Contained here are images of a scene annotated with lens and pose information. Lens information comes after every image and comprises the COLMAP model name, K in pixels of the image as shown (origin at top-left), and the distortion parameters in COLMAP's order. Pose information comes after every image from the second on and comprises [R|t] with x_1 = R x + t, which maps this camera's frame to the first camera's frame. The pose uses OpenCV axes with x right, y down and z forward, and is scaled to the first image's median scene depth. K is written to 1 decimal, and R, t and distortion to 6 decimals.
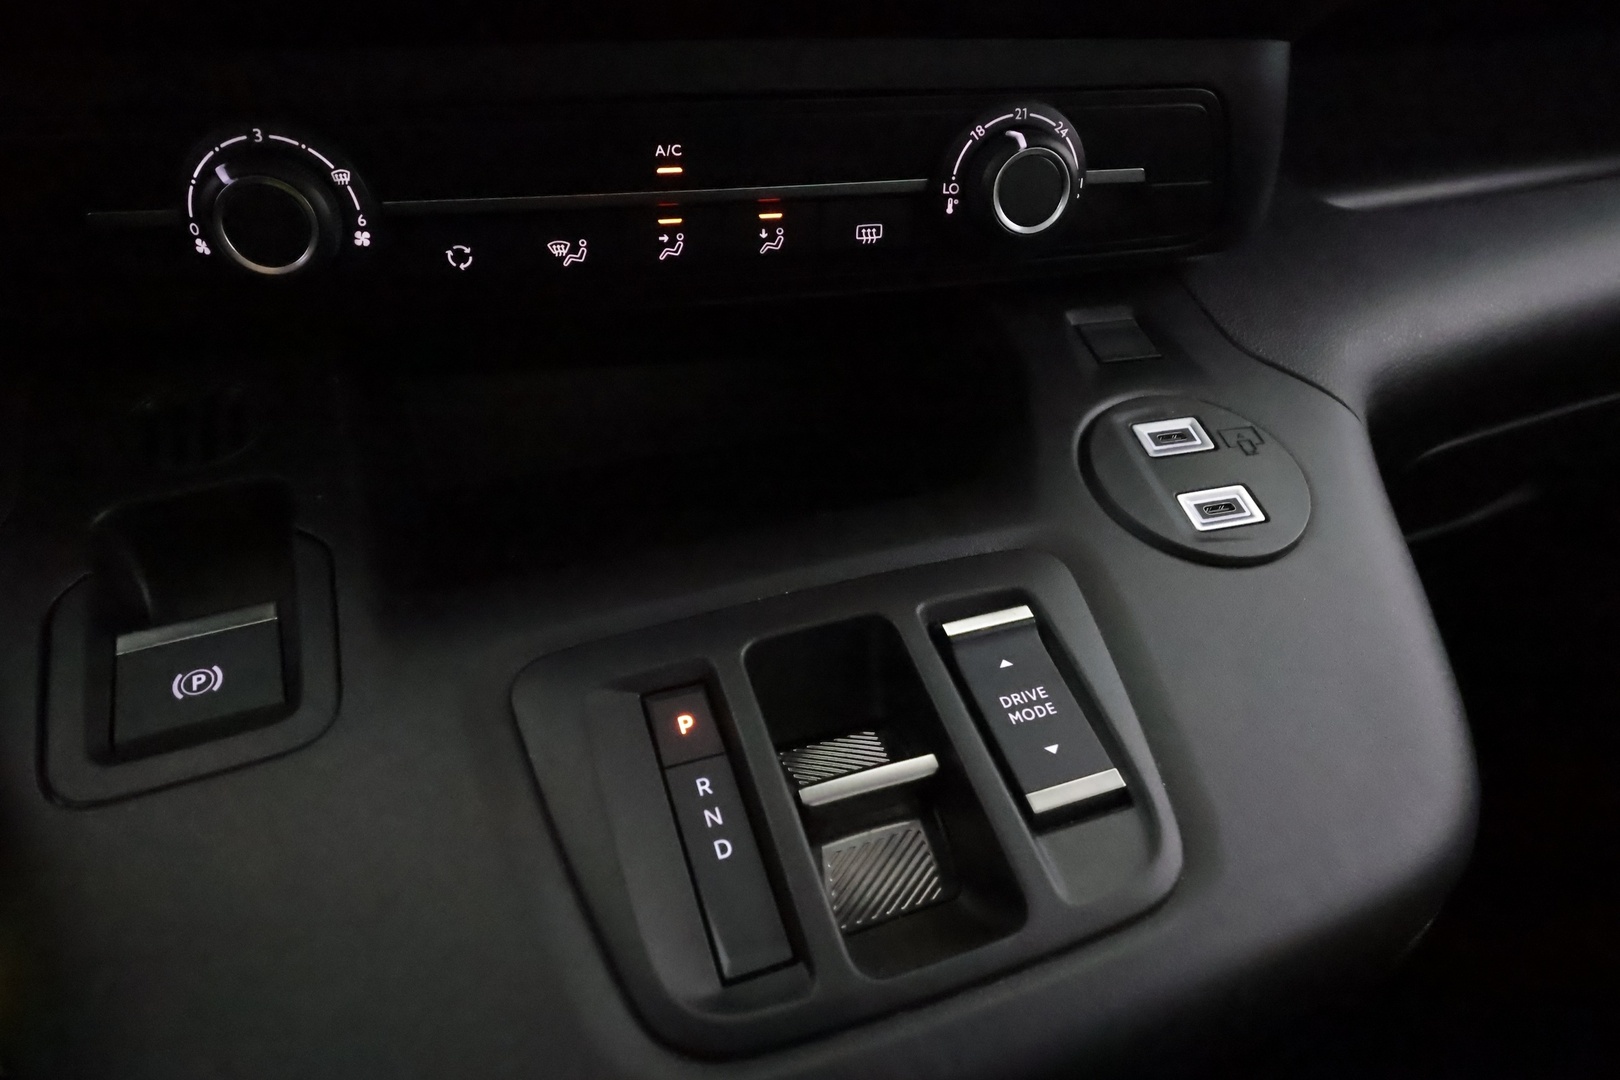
lens RADIAL K [[1043.1, 0, 804.7], [0, 1043.1, 535.6], [0, 0, 1]] dist [0.003458, 0.000228]
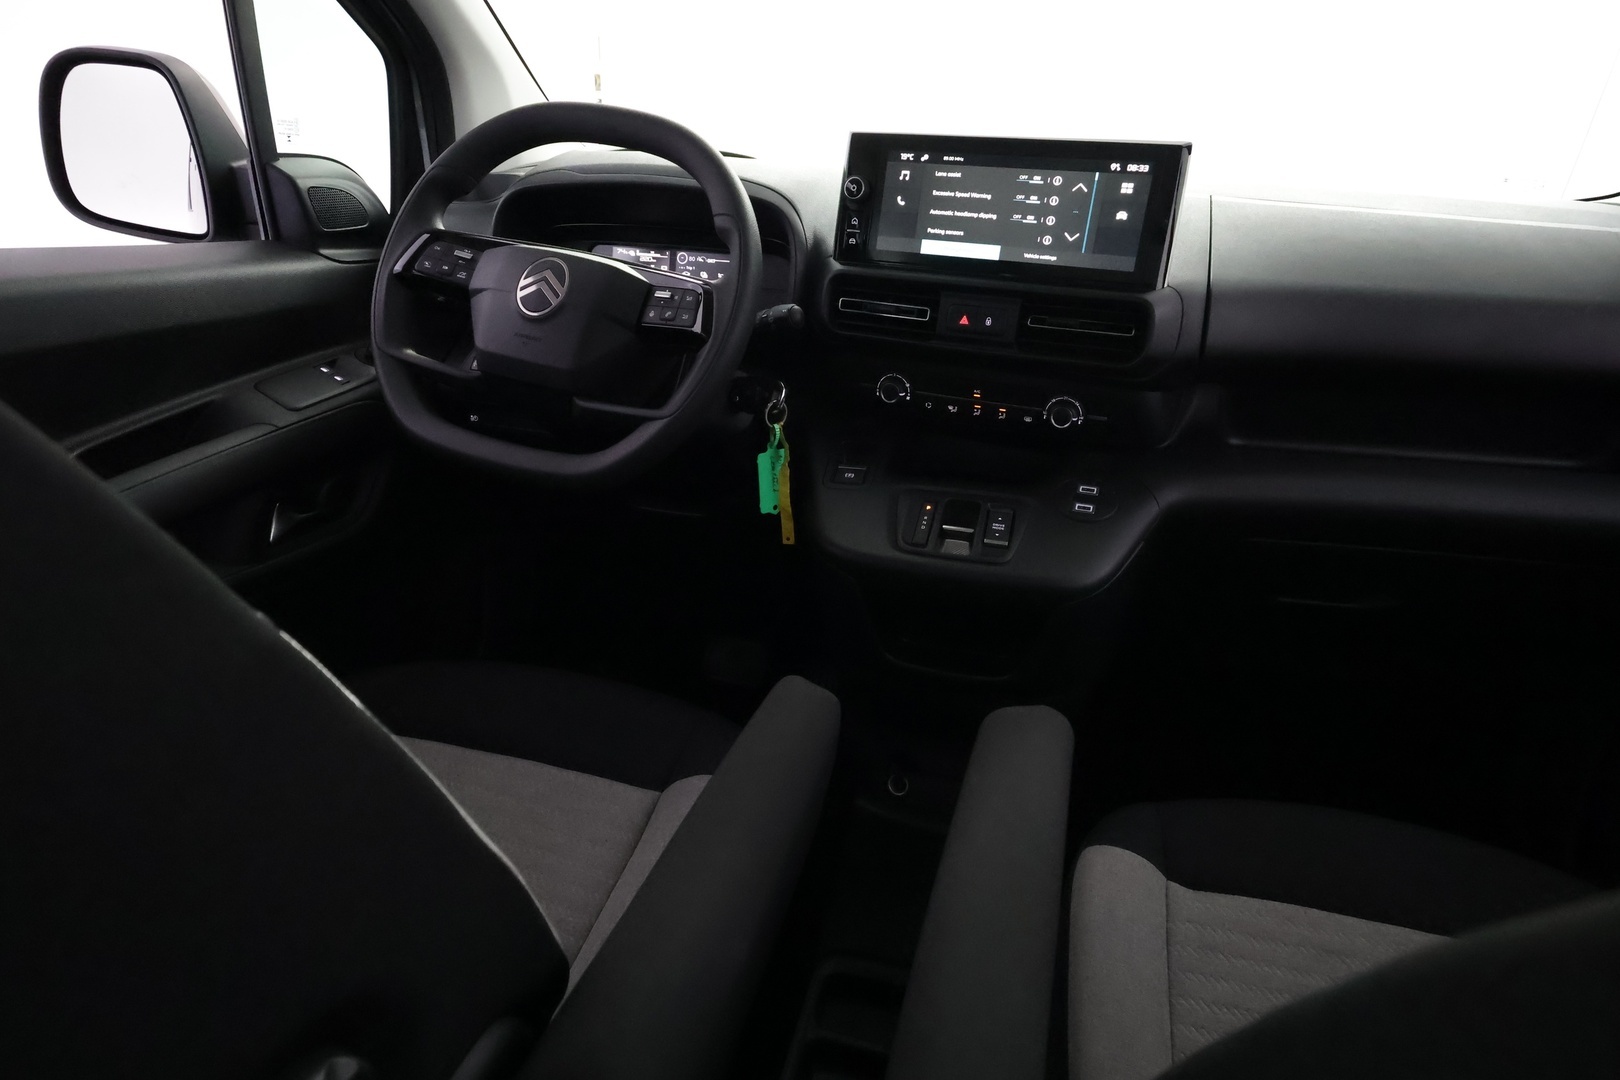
lens RADIAL K [[899.7, 0, 804.6], [0, 899.7, 541.2], [0, 0, 1]] dist [0.004438, 0.000111]
pose [[0.792187, 0.279660, -0.542430, 1.748229], [-0.310677, 0.949834, 0.035980, 0.355566], [0.525281, 0.140018, 0.839330, -2.810387]]
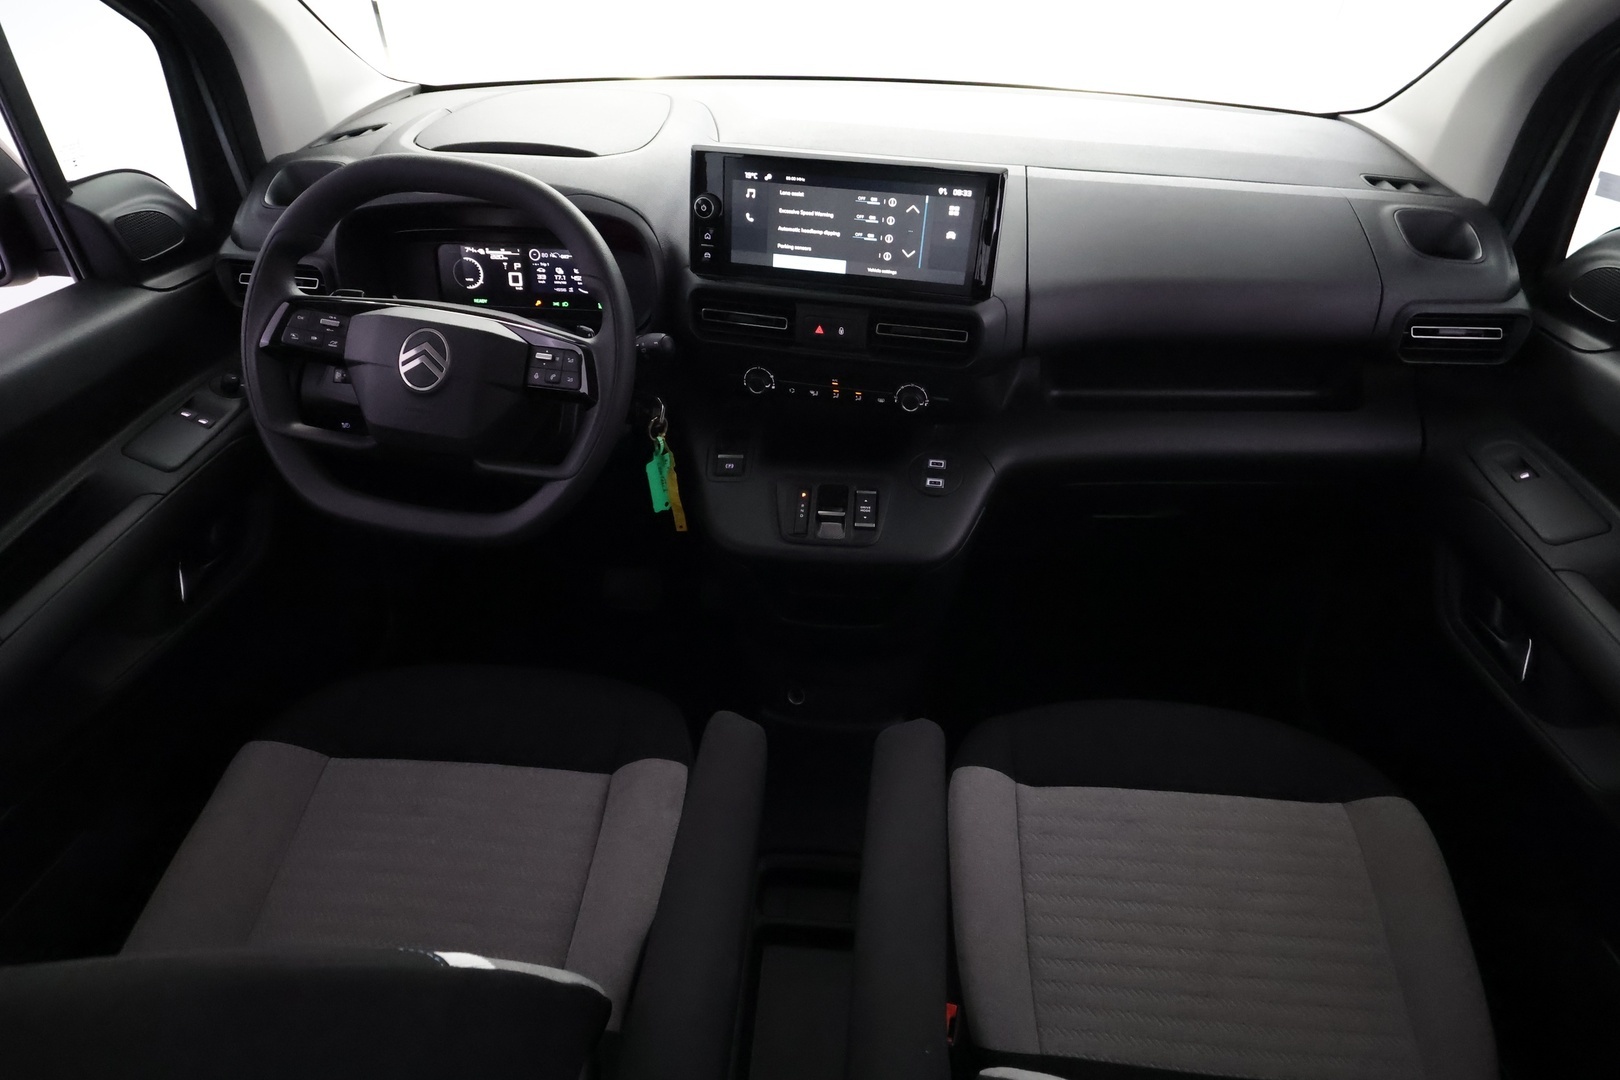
lens RADIAL K [[899.7, 0, 804.4], [0, 899.7, 541.0], [0, 0, 1]] dist [0.004438, 0.000111]
pose [[0.897723, 0.279317, -0.340699, 1.588395], [-0.215377, 0.952865, 0.213685, -0.610405], [0.384326, -0.118451, 0.915567, -3.417579]]
